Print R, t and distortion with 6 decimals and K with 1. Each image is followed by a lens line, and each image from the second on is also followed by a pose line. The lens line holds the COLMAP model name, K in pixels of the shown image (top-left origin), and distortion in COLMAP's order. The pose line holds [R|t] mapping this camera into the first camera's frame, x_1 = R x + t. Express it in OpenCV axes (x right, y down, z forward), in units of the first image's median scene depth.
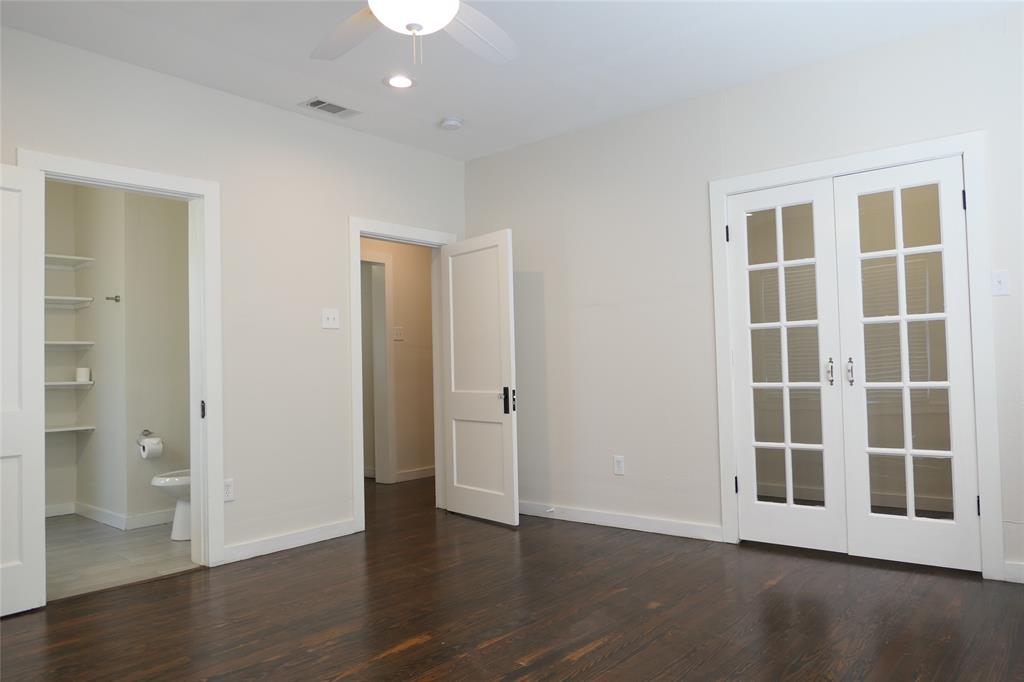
lens RADIAL K [[728.2, 0, 512.0], [0, 728.2, 341.0], [0, 0, 1]] dist [-0.006518, 0.001803]
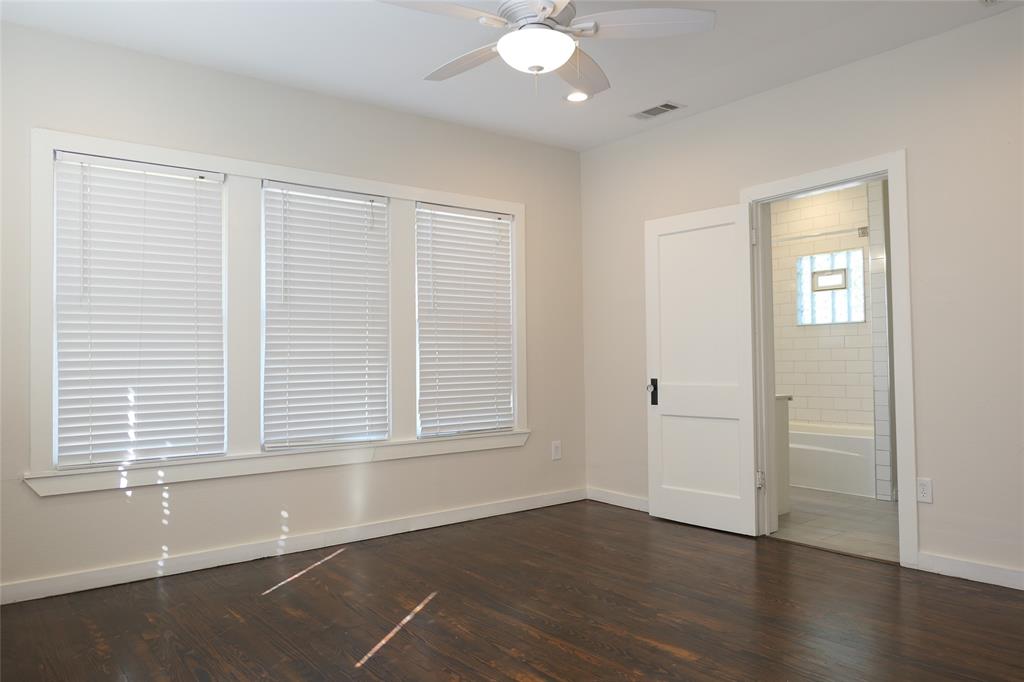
lens RADIAL K [[728.2, 0, 512.0], [0, 728.2, 341.0], [0, 0, 1]] dist [-0.006518, 0.001803]
pose [[-0.200478, -0.000244, -0.979698, 0.666295], [0.050082, 0.998690, -0.010497, 0.009541], [0.978417, -0.051170, -0.200204, 0.803791]]
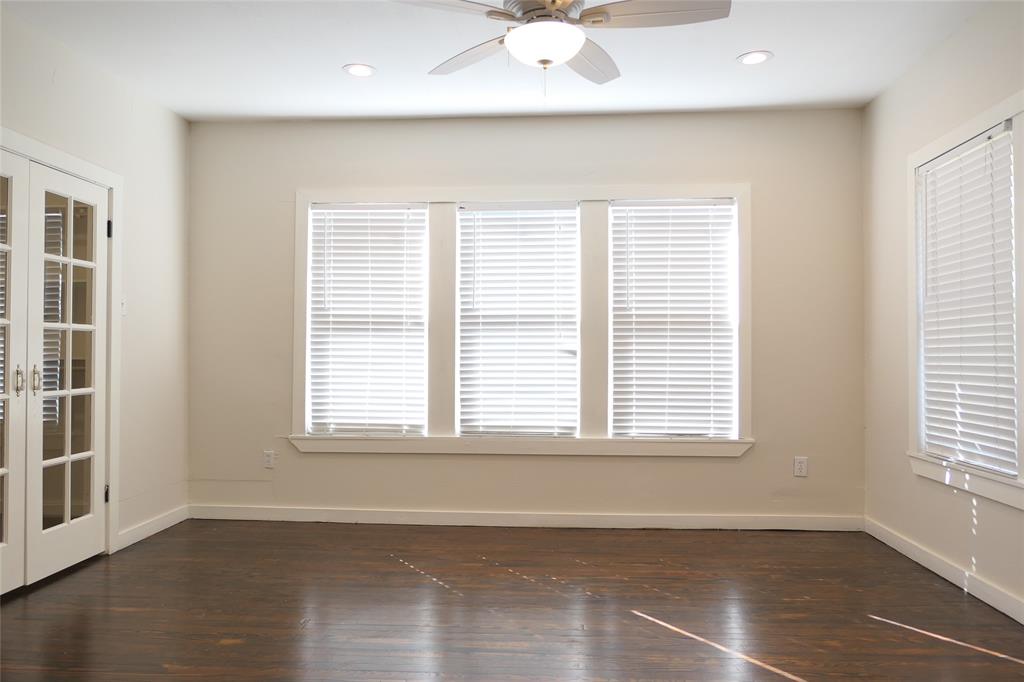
lens RADIAL K [[728.2, 0, 512.0], [0, 728.2, 341.0], [0, 0, 1]] dist [-0.006518, 0.001803]
pose [[-0.581412, 0.039323, 0.812658, -0.679725], [-0.011523, 0.998333, -0.056551, 0.041216], [-0.813528, -0.042244, -0.579990, 1.141251]]
